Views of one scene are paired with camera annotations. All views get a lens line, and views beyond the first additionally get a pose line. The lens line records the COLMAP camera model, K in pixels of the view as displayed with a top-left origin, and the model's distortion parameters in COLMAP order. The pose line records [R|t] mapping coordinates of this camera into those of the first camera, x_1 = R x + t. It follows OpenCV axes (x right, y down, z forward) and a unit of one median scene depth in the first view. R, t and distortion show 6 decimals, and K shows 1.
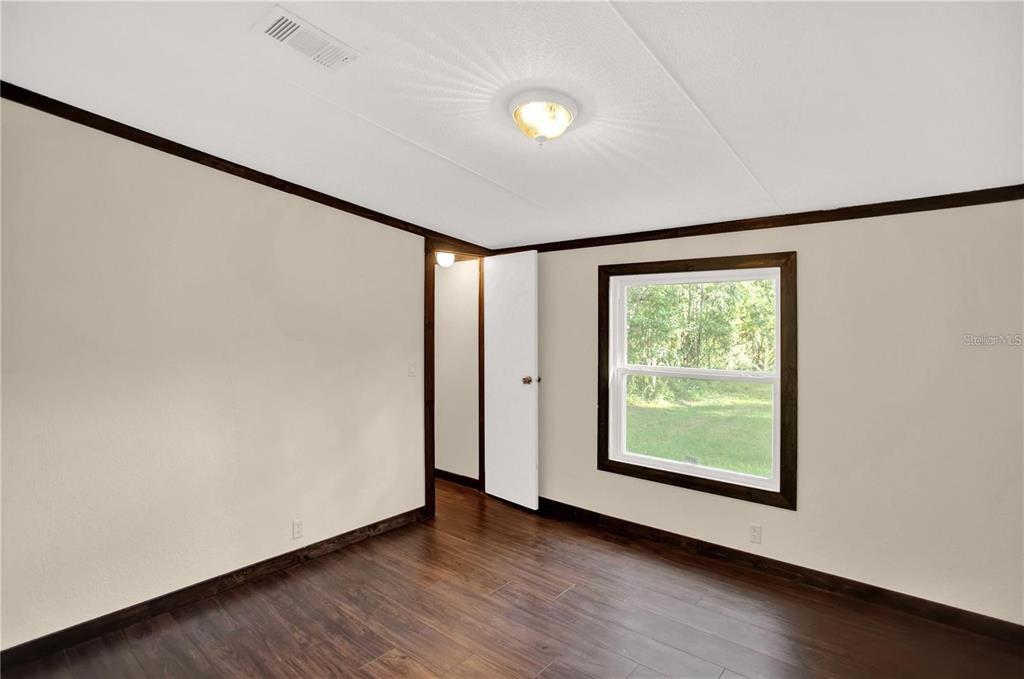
lens RADIAL K [[506.6, 0, 512.5], [0, 506.6, 330.1], [0, 0, 1]] dist [-0.057912, 0.018376]
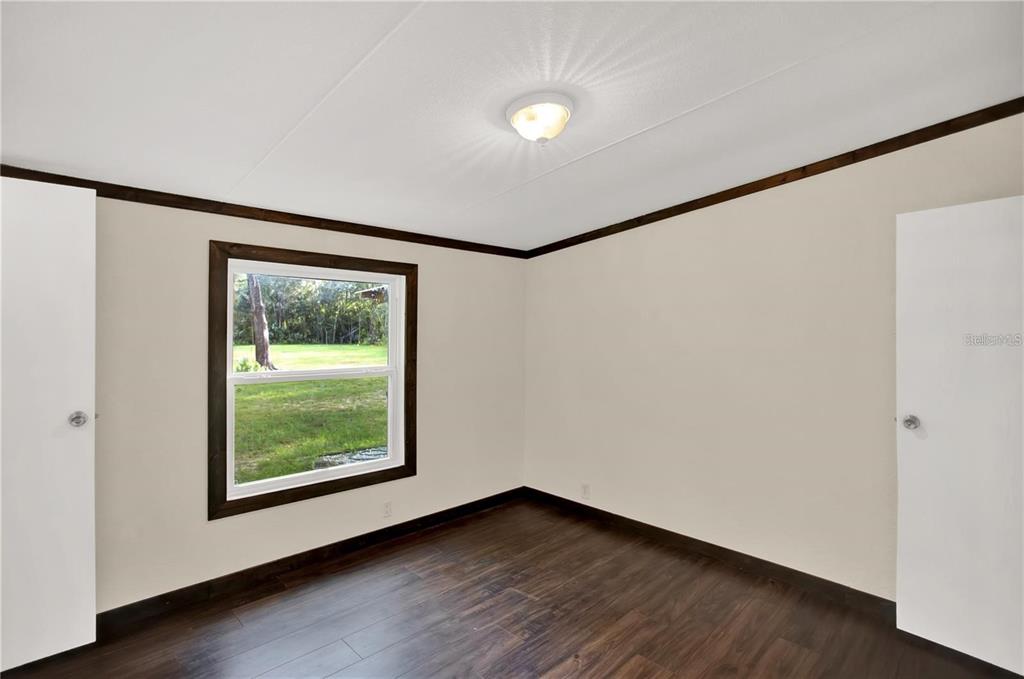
lens RADIAL K [[506.6, 0, 515.4], [0, 506.6, 335.8], [0, 0, 1]] dist [-0.057912, 0.018376]
pose [[0.069147, -0.015000, 0.997494, -0.544451], [0.001971, 0.999887, 0.014899, -0.000205], [-0.997605, 0.000936, 0.069169, 0.548730]]
